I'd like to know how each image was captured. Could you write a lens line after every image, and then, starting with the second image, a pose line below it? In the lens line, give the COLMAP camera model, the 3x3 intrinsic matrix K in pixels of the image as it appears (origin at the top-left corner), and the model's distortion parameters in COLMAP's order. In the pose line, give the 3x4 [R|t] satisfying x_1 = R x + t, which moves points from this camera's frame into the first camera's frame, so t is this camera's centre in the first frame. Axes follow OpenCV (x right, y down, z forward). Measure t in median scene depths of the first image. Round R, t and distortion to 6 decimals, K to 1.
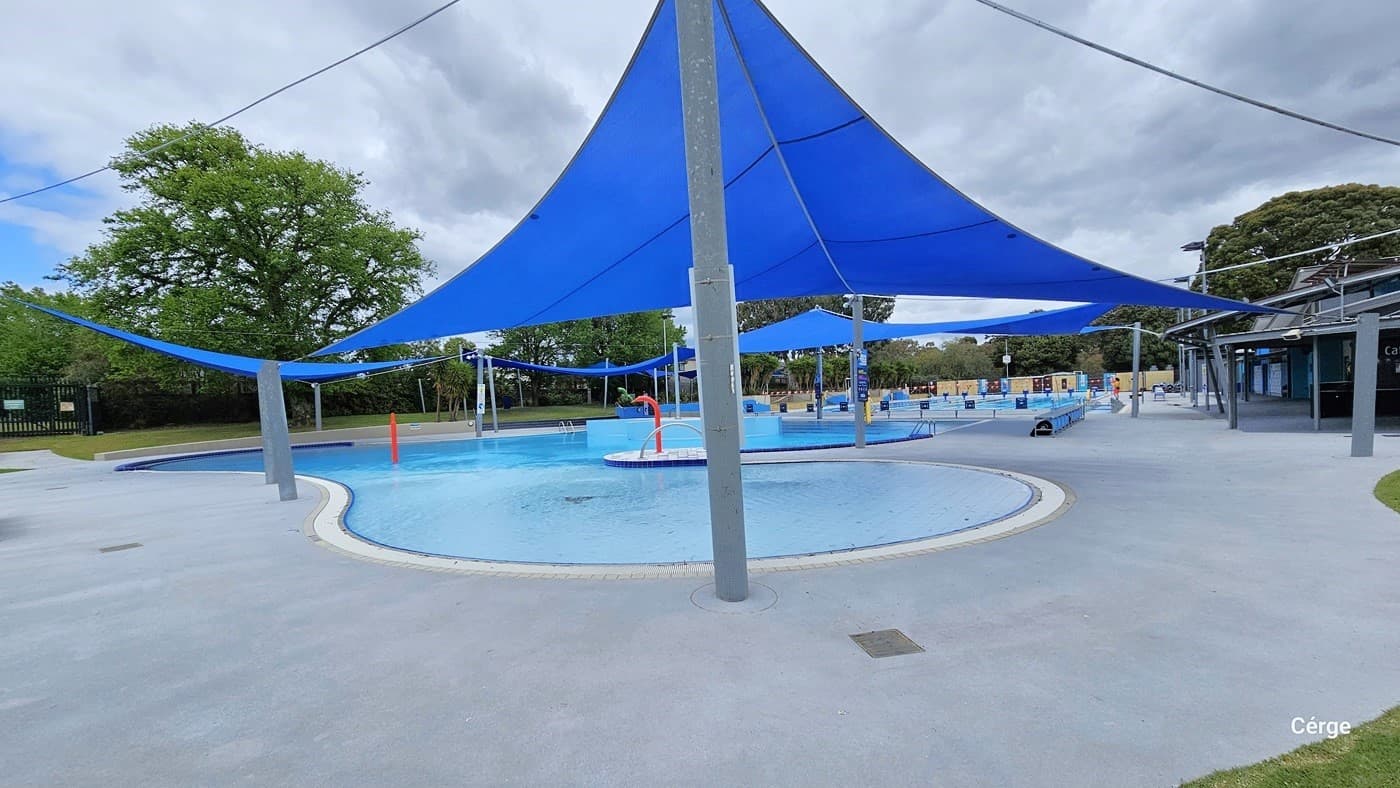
lens RADIAL K [[578.9, 0, 702.5], [0, 578.9, 404.9], [0, 0, 1]] dist [0.005891, -0.000370]
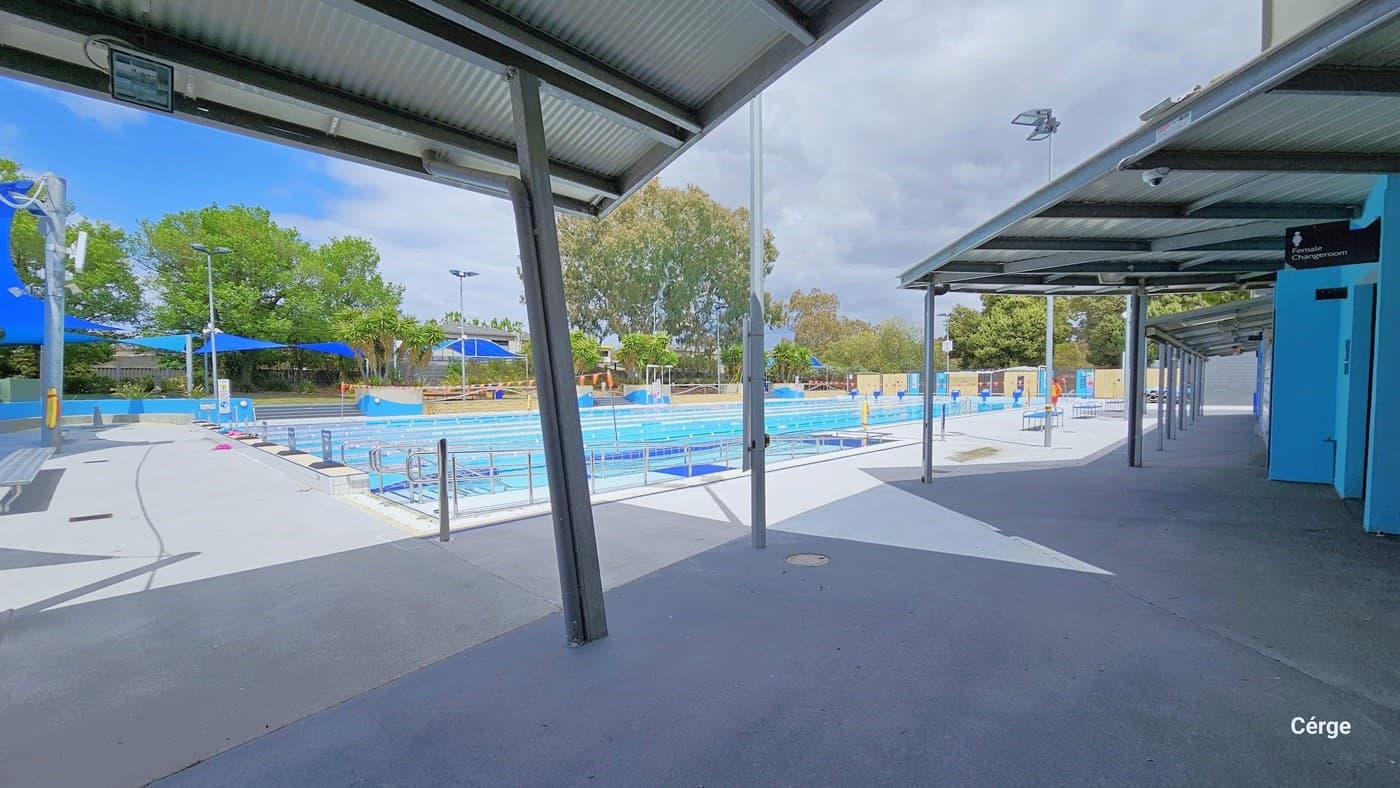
lens RADIAL K [[578.9, 0, 702.6], [0, 578.9, 411.1], [0, 0, 1]] dist [0.005891, -0.000370]
pose [[0.995008, 0.035675, -0.093202, 0.313195], [-0.032515, 0.998851, 0.035201, -0.015912], [0.094351, -0.031994, 0.995025, 0.281710]]
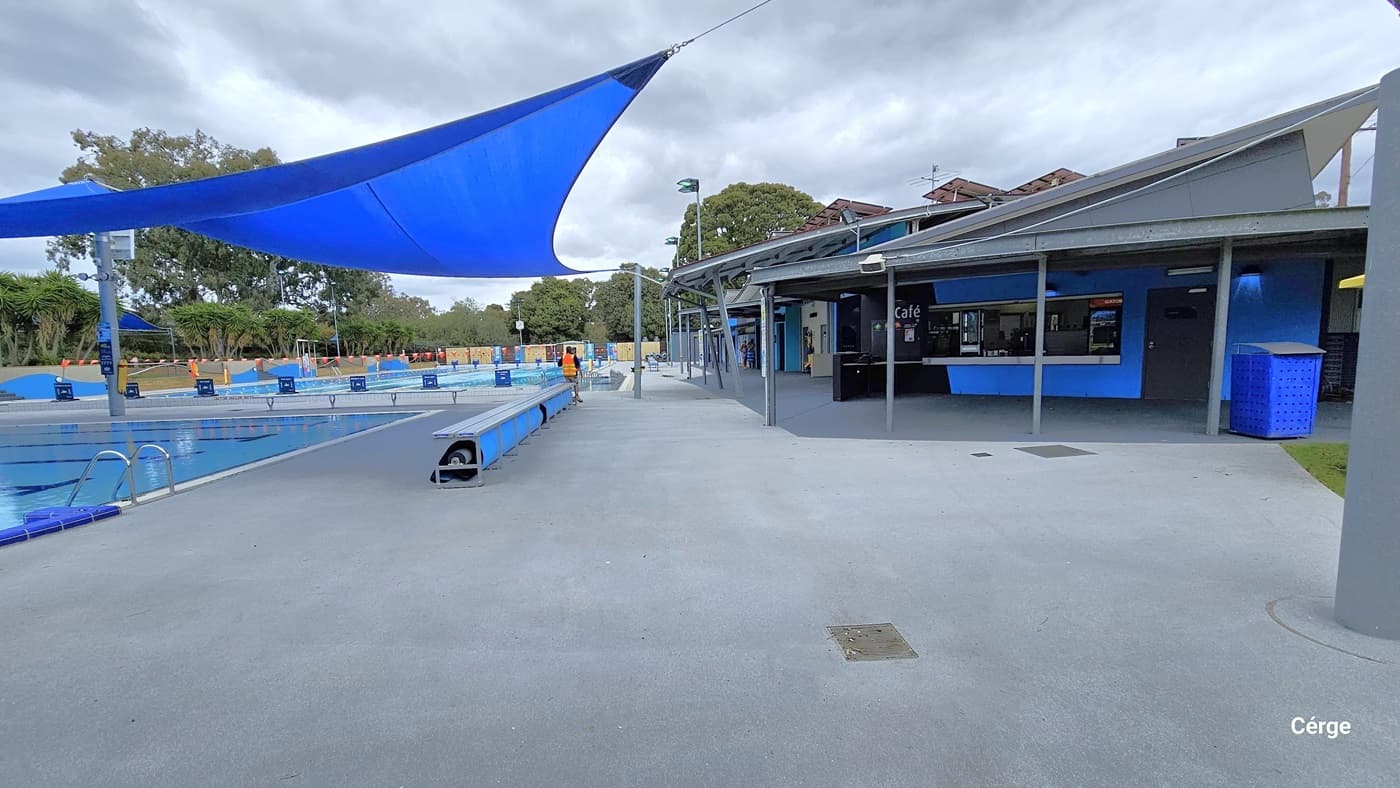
lens RADIAL K [[578.9, 0, 698.7], [0, 578.9, 404.3], [0, 0, 1]] dist [0.005891, -0.000370]
pose [[0.726502, -0.047468, 0.685523, 0.096904], [0.010203, 0.998246, 0.058308, -0.003907], [-0.687088, -0.035367, 0.725713, 0.135035]]
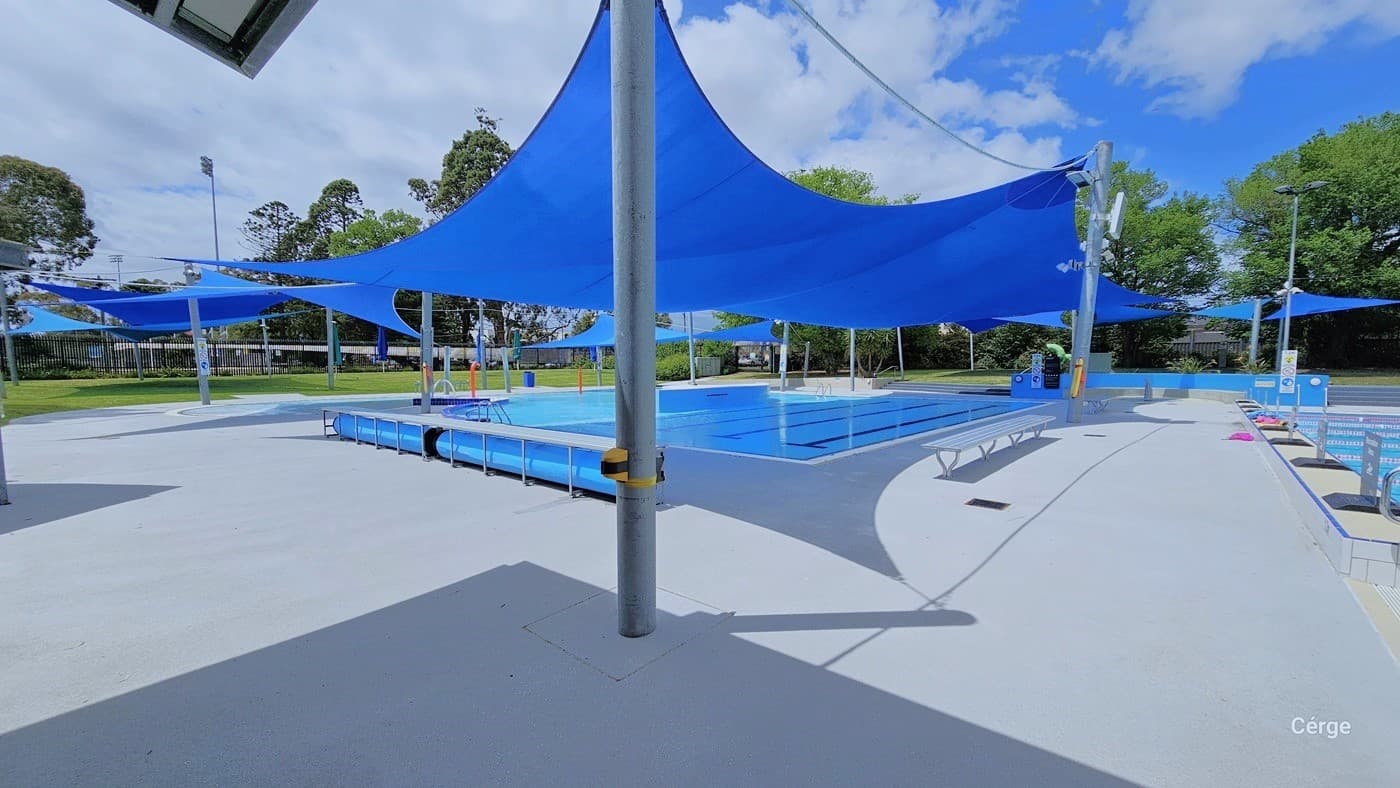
lens RADIAL K [[578.9, 0, 702.0], [0, 578.9, 409.2], [0, 0, 1]] dist [0.005891, -0.000370]
pose [[-0.040043, 0.112752, -0.992816, 0.282533], [-0.014166, 0.993449, 0.113395, -0.013065], [0.999098, 0.018605, -0.038184, 0.333742]]
